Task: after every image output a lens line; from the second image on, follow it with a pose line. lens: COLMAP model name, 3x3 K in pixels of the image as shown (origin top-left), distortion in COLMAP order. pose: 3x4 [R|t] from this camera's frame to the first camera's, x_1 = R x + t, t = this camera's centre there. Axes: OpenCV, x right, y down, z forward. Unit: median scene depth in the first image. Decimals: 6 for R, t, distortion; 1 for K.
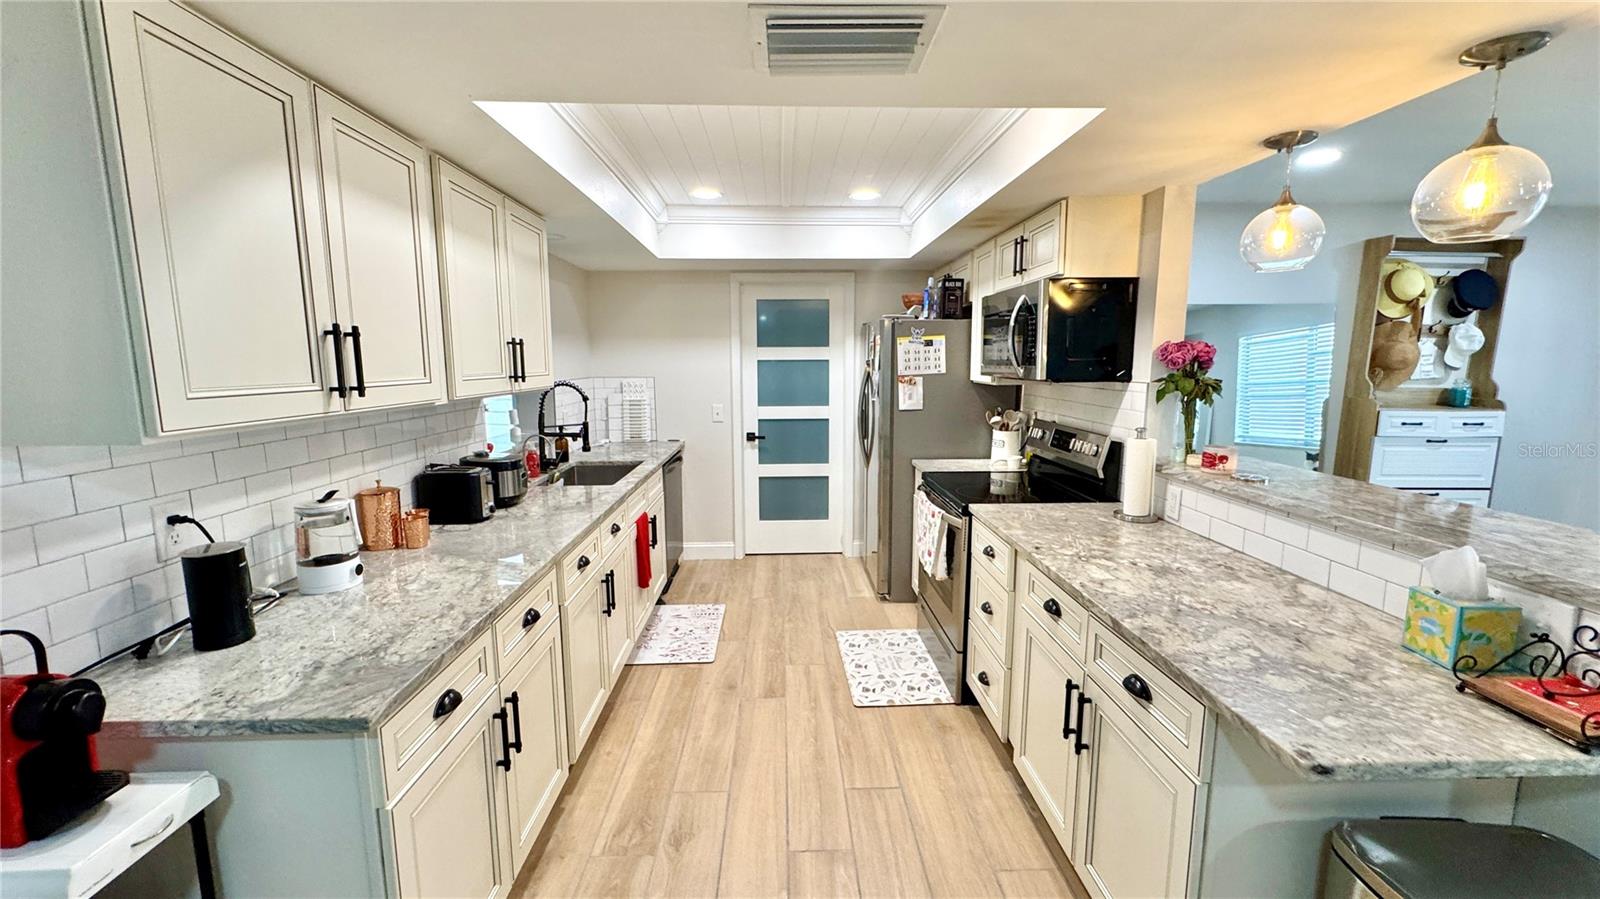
lens RADIAL K [[638.0, 0, 798.1], [0, 638.0, 449.9], [0, 0, 1]] dist [-0.003040, -0.000127]
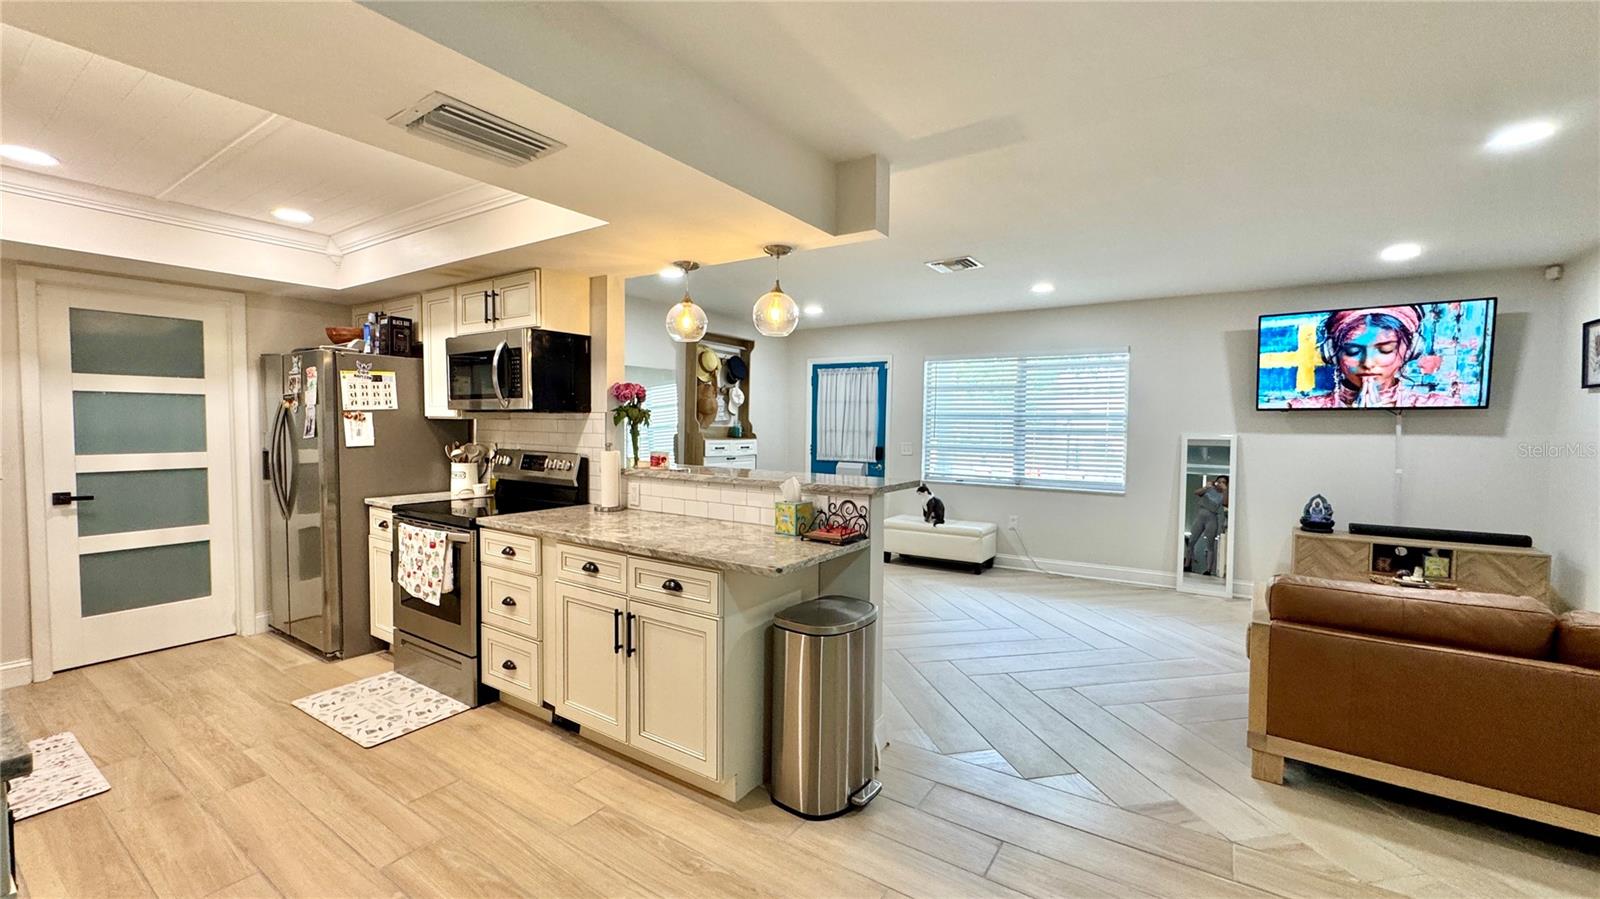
lens RADIAL K [[638.0, 0, 800.4], [0, 638.0, 448.9], [0, 0, 1]] dist [-0.003040, -0.000127]
pose [[0.579528, -0.025983, 0.814538, -0.225806], [0.103751, 0.993711, -0.042119, 0.051069], [-0.808321, 0.108918, 0.578579, -0.088123]]
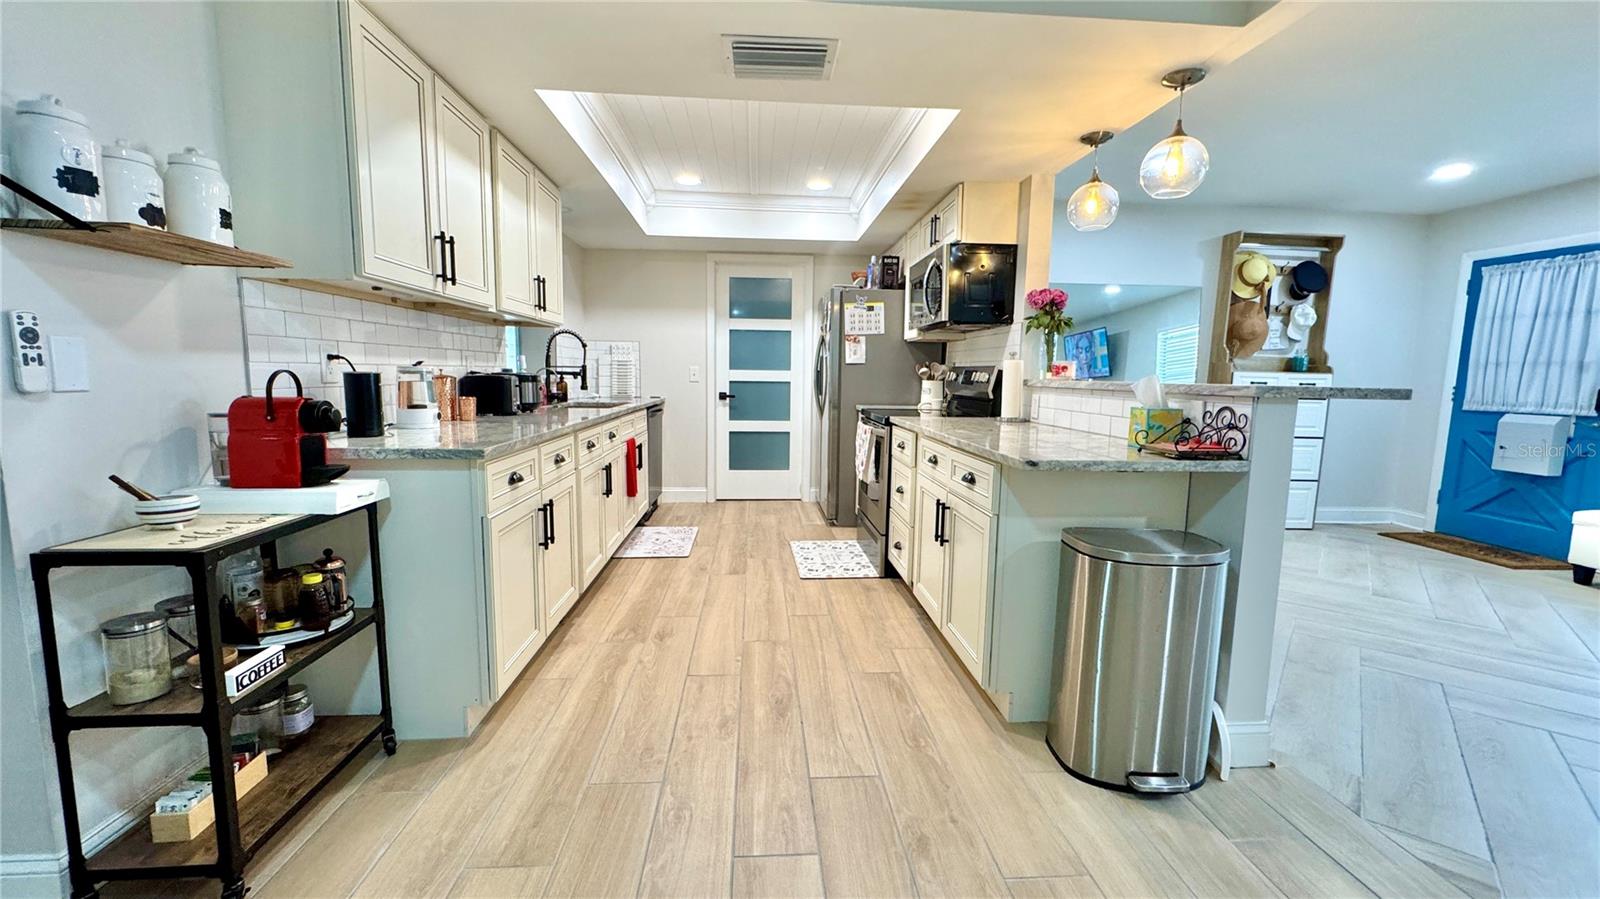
lens RADIAL K [[638.0, 0, 798.3], [0, 638.0, 449.4], [0, 0, 1]] dist [-0.003040, -0.000127]
pose [[0.999069, 0.013715, 0.040909, 0.022115], [-0.012748, 0.999635, -0.023824, 0.134394], [-0.041221, 0.023281, 0.998879, -0.205732]]
